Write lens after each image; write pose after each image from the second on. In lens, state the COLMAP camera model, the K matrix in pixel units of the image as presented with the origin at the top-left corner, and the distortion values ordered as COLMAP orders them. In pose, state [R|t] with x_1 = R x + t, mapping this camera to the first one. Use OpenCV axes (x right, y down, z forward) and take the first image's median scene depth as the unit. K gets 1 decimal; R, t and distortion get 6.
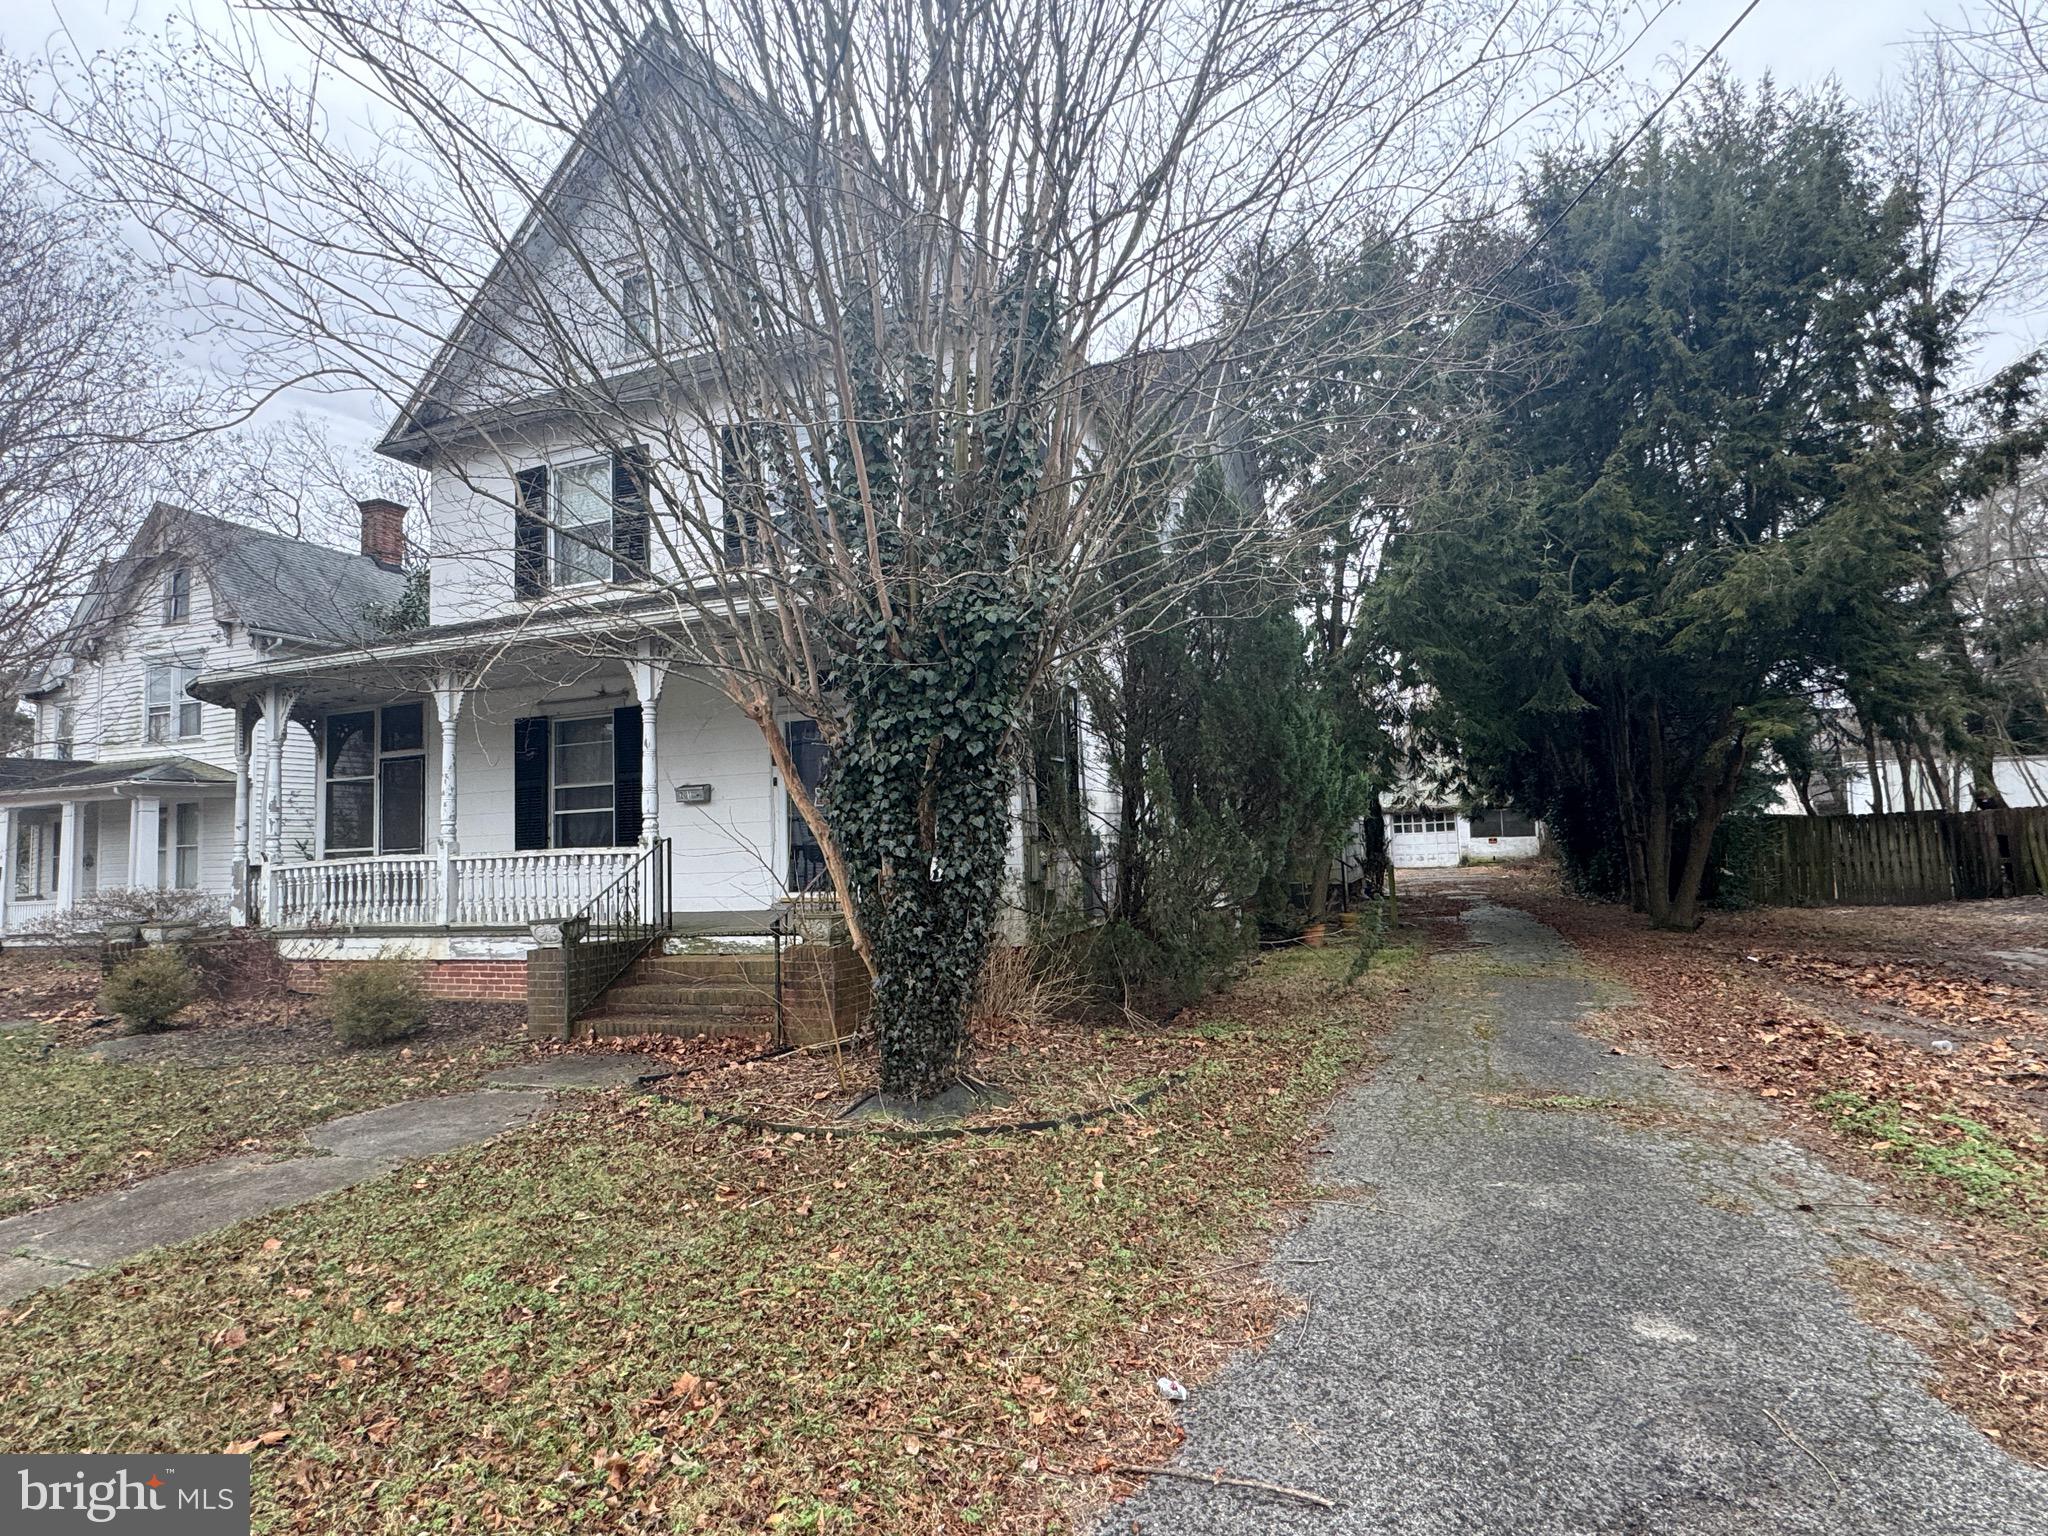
lens RADIAL K [[1063.0, 0, 1024.0], [0, 1063.0, 768.0], [0, 0, 1]] dist [0.003928, -0.015799]
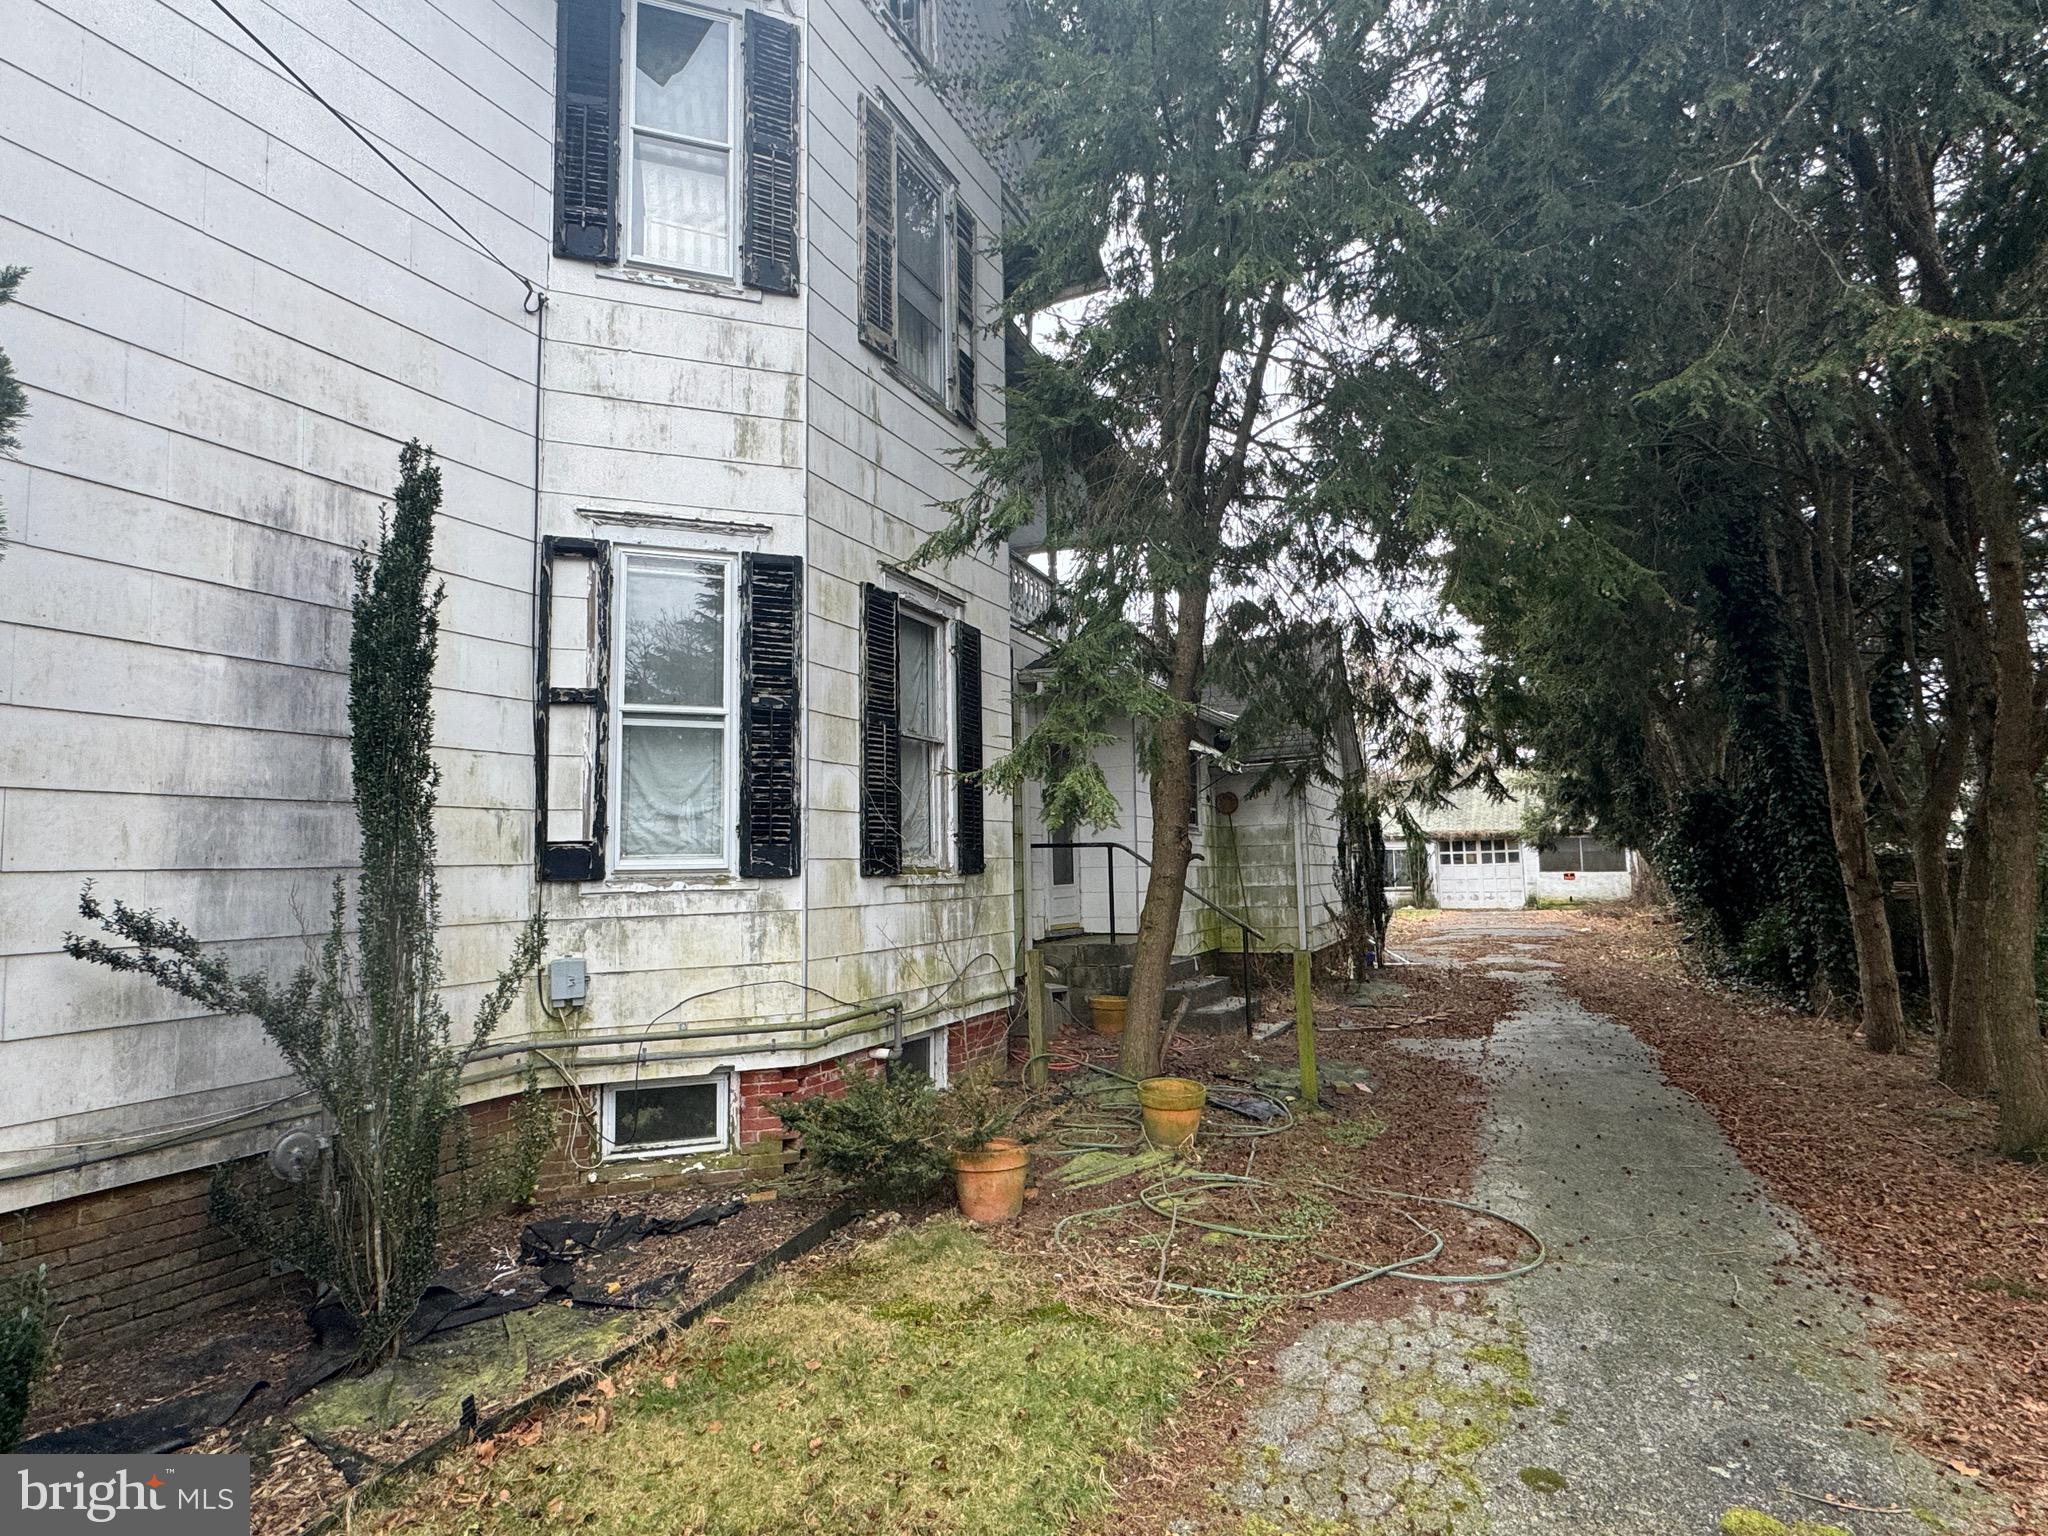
lens RADIAL K [[1063.0, 0, 1024.0], [0, 1063.0, 768.0], [0, 0, 1]] dist [0.003928, -0.015799]
pose [[0.998011, 0.008921, -0.062410, 0.093955], [-0.010293, 0.999712, -0.021699, 0.010716], [0.062198, 0.022299, 0.997815, 0.205340]]
